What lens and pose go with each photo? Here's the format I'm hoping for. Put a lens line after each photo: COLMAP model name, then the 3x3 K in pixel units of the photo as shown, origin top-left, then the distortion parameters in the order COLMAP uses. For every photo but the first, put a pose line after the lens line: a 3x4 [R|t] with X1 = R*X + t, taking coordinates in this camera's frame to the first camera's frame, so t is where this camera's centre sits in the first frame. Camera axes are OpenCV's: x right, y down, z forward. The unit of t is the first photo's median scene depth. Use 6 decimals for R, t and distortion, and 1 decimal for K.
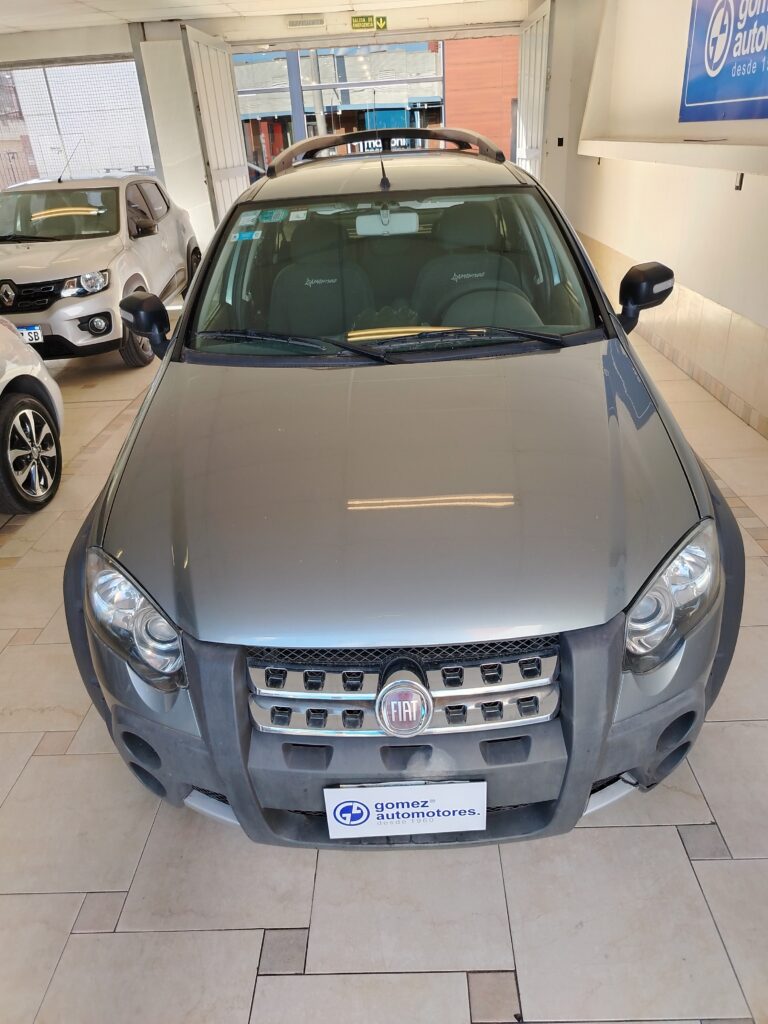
lens RADIAL K [[717.1, 0, 387.1], [0, 717.1, 511.2], [0, 0, 1]] dist [0.012328, -0.012225]
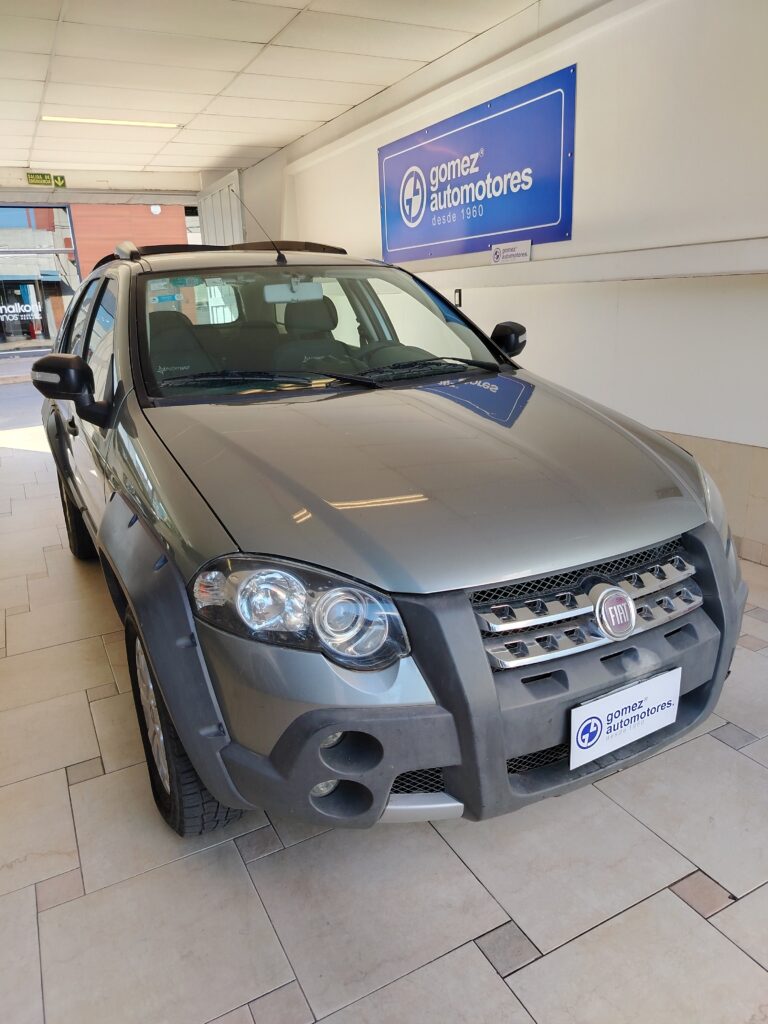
lens RADIAL K [[717.1, 0, 385.7], [0, 717.1, 511.4], [0, 0, 1]] dist [0.012328, -0.012225]
pose [[0.879310, -0.120677, 0.460707, -0.624661], [0.216238, 0.963066, -0.160450, 0.180241], [-0.424329, 0.240708, 0.872929, 0.119312]]
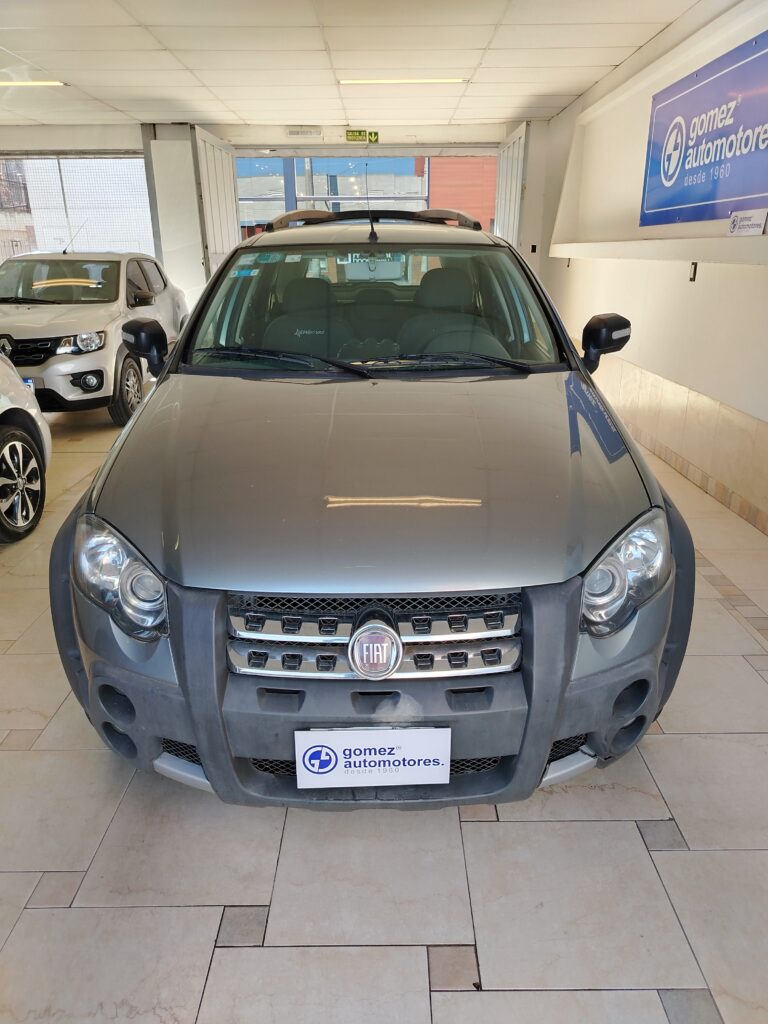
lens RADIAL K [[717.1, 0, 386.7], [0, 717.1, 508.4], [0, 0, 1]] dist [0.012328, -0.012225]
pose [[0.998635, 0.040762, 0.032649, -0.001971], [-0.035902, 0.989828, -0.137664, 0.168641], [-0.037928, 0.136304, 0.989941, -0.062784]]
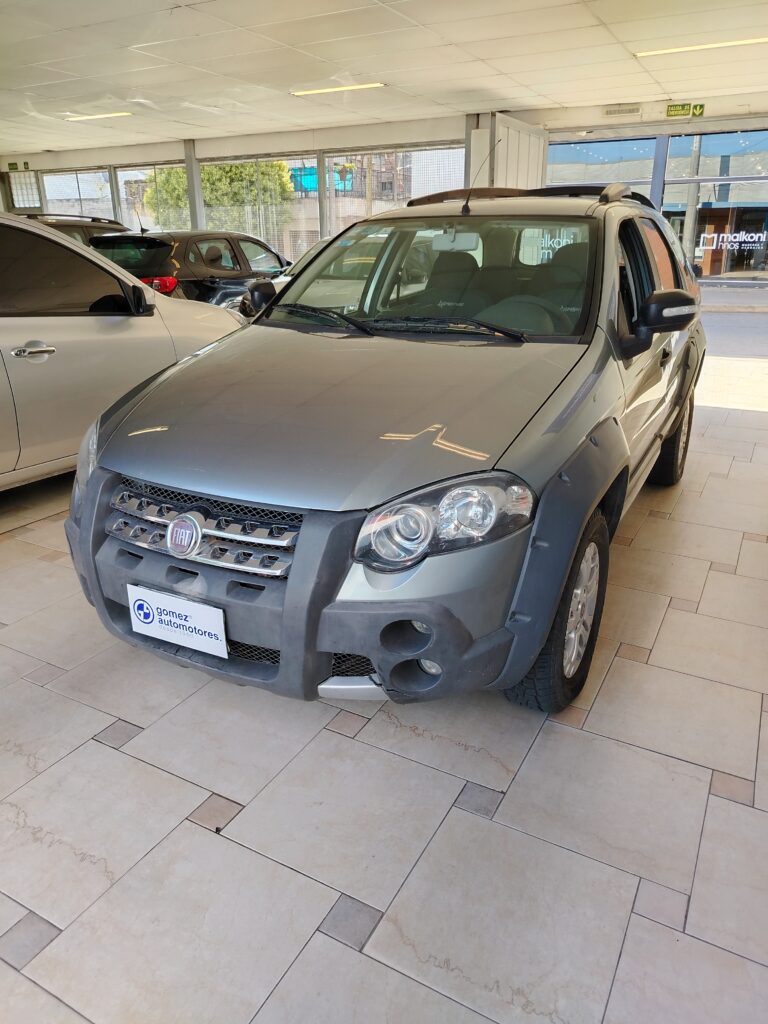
lens RADIAL K [[717.1, 0, 385.1], [0, 717.1, 509.9], [0, 0, 1]] dist [0.012328, -0.012225]
pose [[0.883000, 0.212666, -0.418431, 0.717001], [-0.257087, 0.964984, -0.052070, 0.162595], [0.392706, 0.153551, 0.906755, -0.045575]]
